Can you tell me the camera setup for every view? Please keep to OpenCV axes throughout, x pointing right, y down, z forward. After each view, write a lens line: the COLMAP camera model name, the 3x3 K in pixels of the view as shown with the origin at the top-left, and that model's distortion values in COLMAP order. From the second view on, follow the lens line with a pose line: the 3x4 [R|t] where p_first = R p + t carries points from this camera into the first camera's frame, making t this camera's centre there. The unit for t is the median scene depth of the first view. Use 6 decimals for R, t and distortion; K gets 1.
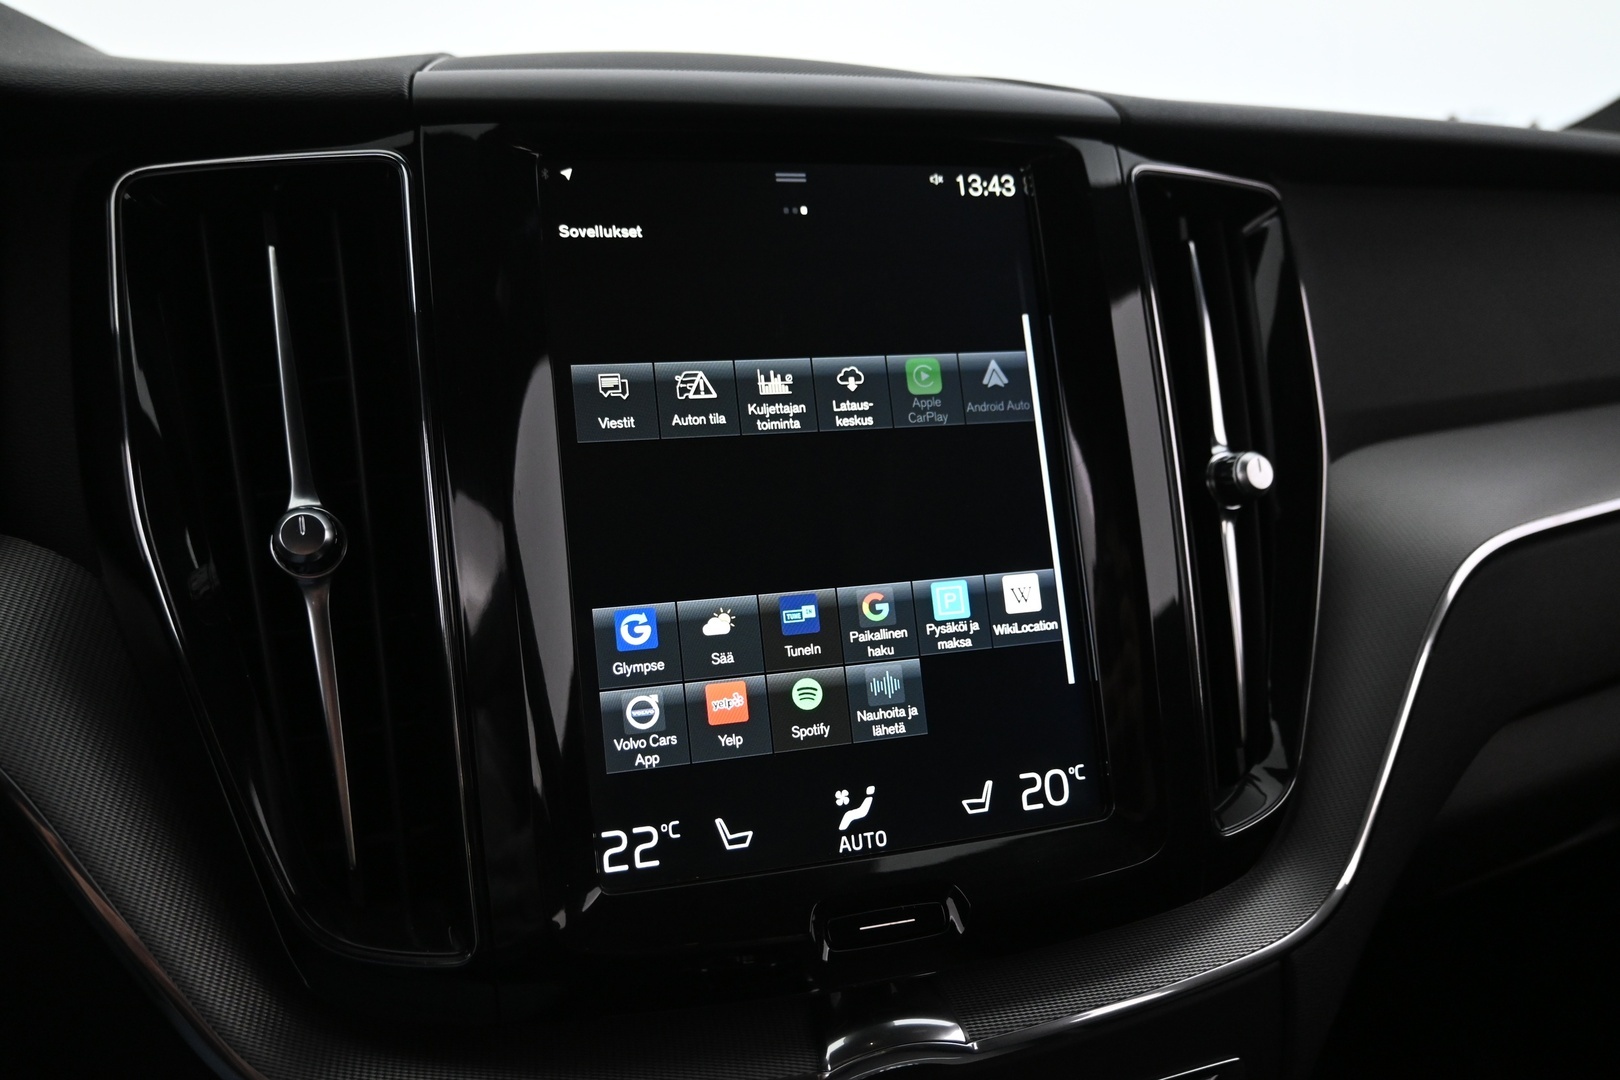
lens RADIAL K [[1285.7, 0, 801.1], [0, 1285.7, 539.3], [0, 0, 1]] dist [-0.013735, -0.008513]
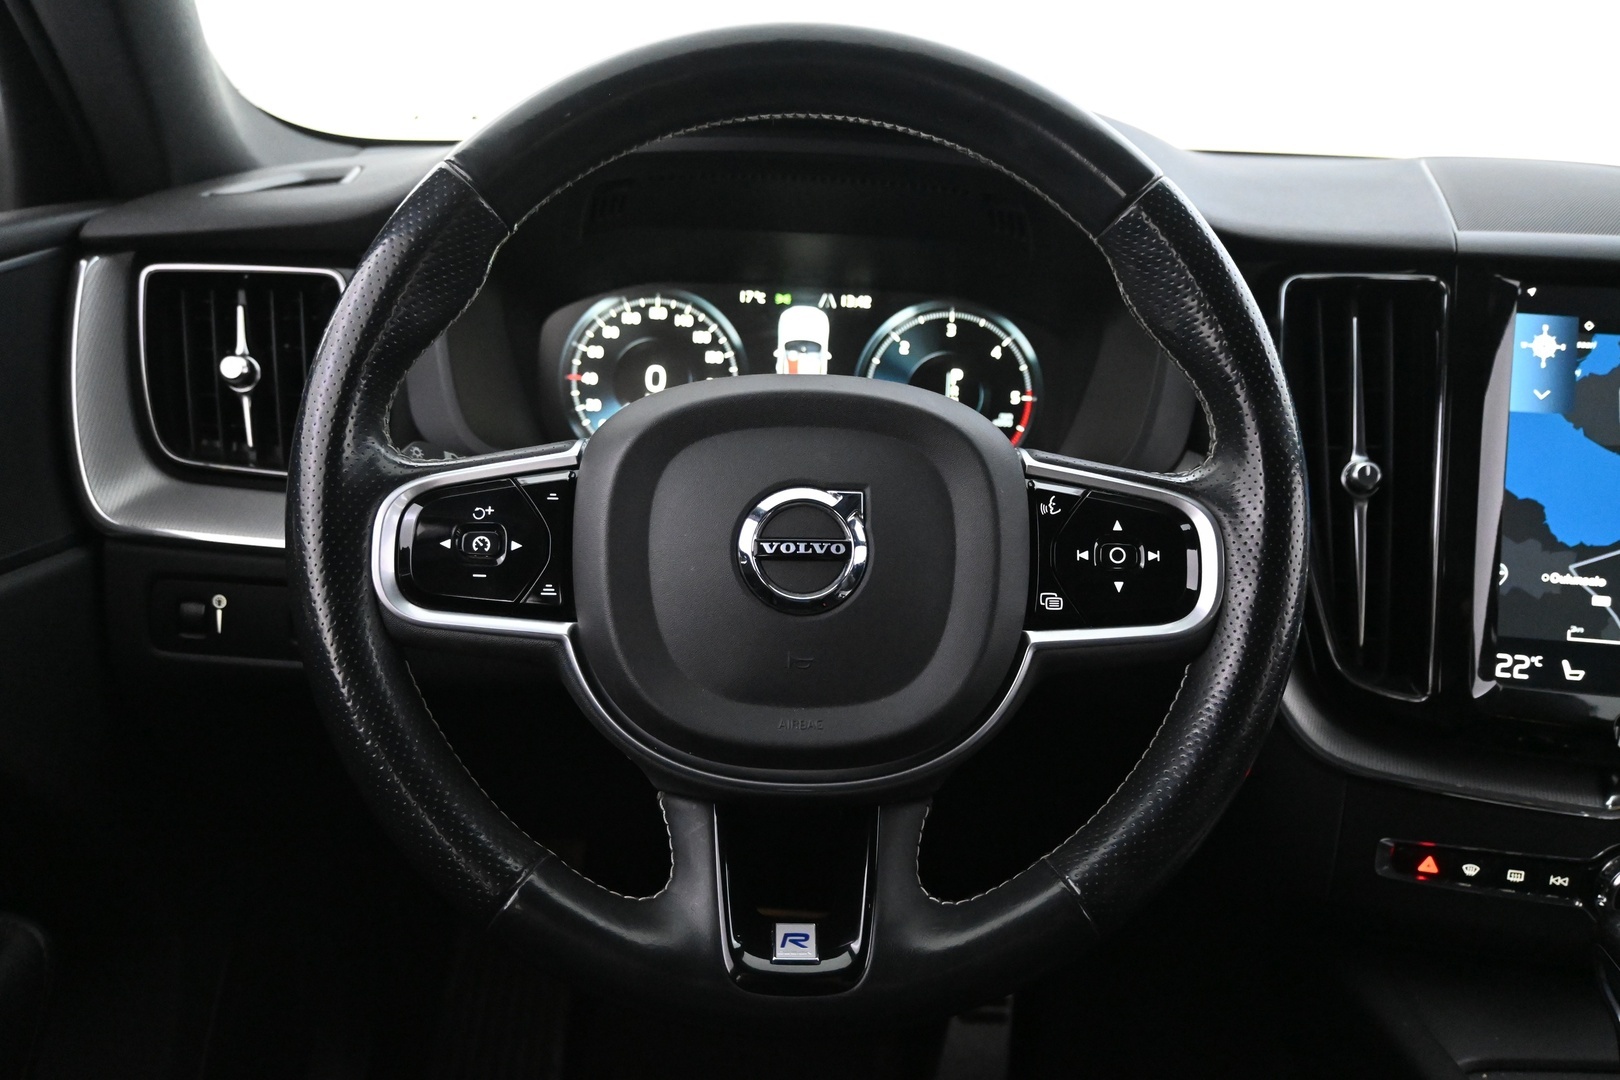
lens RADIAL K [[1487.9, 0, 806.1], [0, 1487.9, 538.9], [0, 0, 1]] dist [-0.006806, 0.000000]
pose [[0.903592, 0.159940, -0.397419, -0.219505], [-0.135364, 0.986759, 0.089348, 0.005347], [0.406447, -0.026938, 0.913277, -1.299749]]
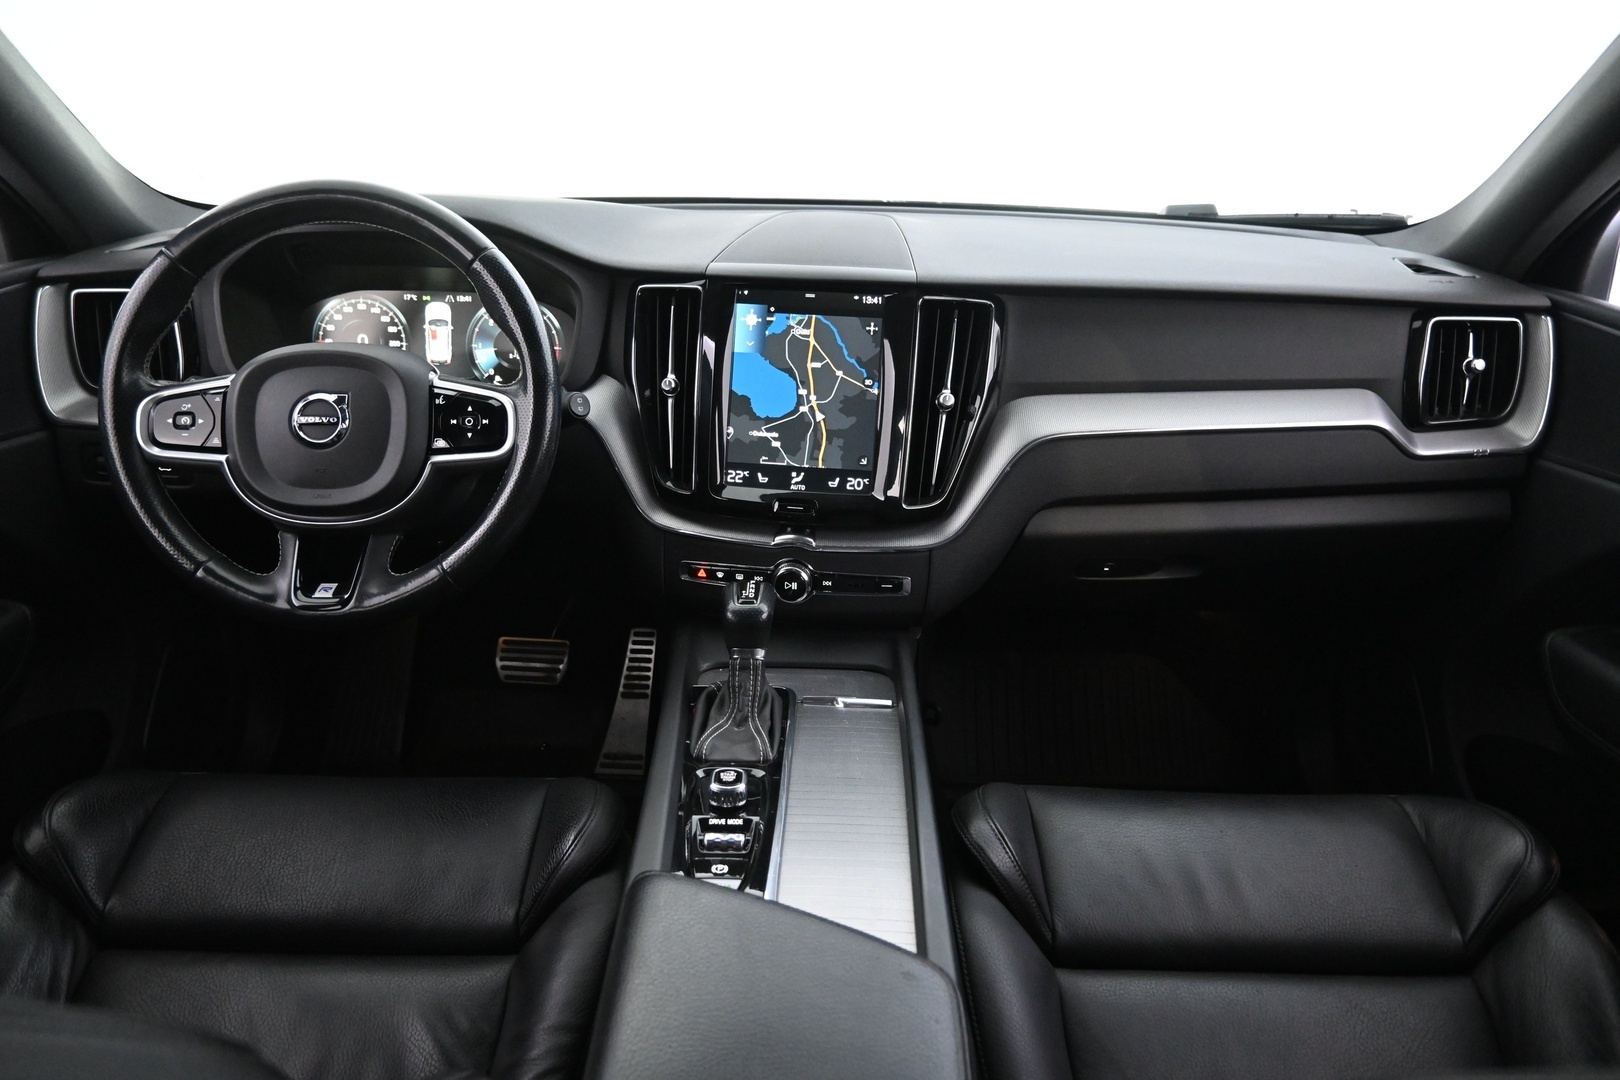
lens RADIAL K [[1124.4, 0, 805.2], [0, 1124.4, 540.3], [0, 0, 1]] dist [0.001340, 0.000962]
pose [[0.903821, 0.178215, -0.389033, 1.328579], [-0.118721, 0.977891, 0.172149, -0.167635], [0.411112, -0.109406, 0.904996, -1.880903]]
